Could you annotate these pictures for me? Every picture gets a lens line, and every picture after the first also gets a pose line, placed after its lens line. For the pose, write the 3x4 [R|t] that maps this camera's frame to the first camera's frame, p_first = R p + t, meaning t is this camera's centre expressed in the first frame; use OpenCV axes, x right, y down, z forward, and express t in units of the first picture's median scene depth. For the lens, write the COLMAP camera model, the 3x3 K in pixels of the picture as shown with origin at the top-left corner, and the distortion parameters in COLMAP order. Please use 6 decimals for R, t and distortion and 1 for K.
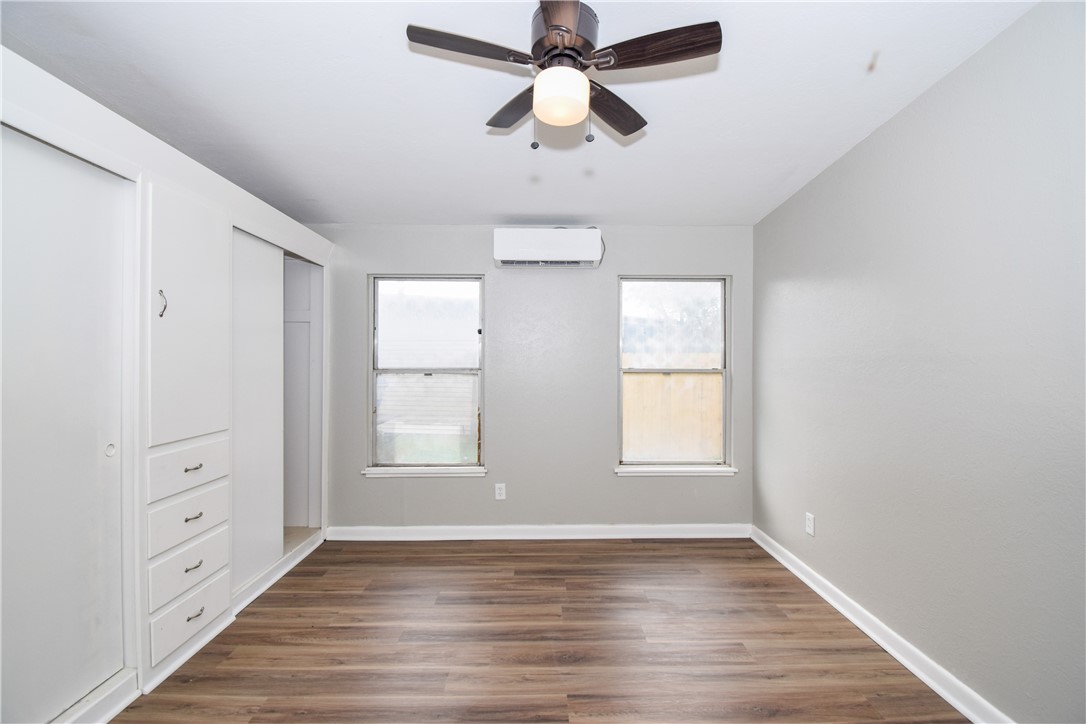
lens RADIAL K [[478.7, 0, 547.7], [0, 478.7, 359.0], [0, 0, 1]] dist [0.021428, -0.025091]
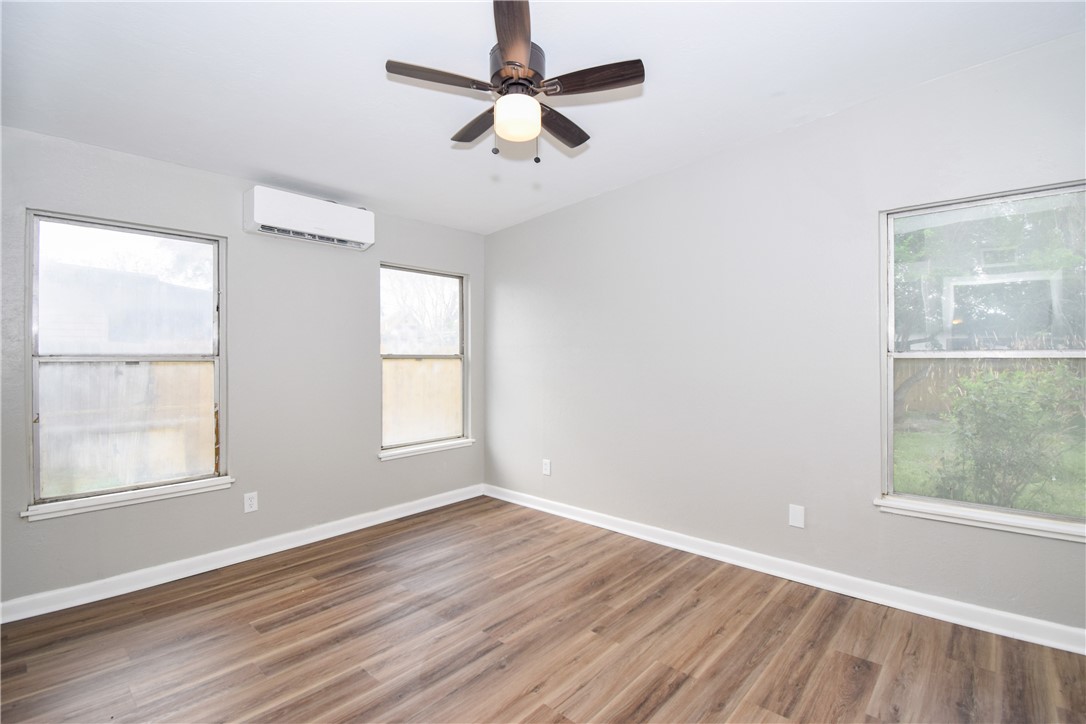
lens RADIAL K [[484.6, 0, 546.9], [0, 484.6, 358.4], [0, 0, 1]] dist [0.020983, -0.023505]
pose [[0.690944, -0.006742, 0.722877, -0.383723], [-0.000164, 0.999955, 0.009482, 0.020686], [-0.722908, -0.006670, 0.690912, 0.050366]]
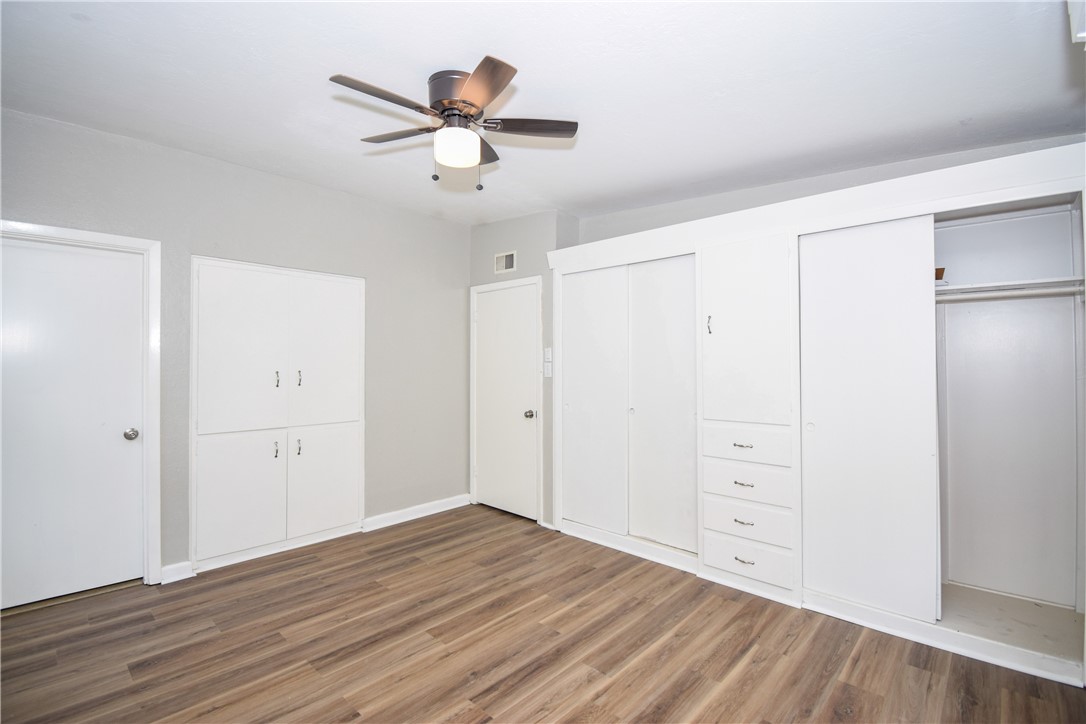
lens RADIAL K [[484.6, 0, 546.9], [0, 484.6, 358.4], [0, 0, 1]] dist [0.020983, -0.023505]
pose [[-0.702109, -0.018152, -0.711839, 0.361388], [0.004216, 0.999552, -0.029647, 0.016680], [0.712057, -0.023817, -0.701717, 0.975076]]
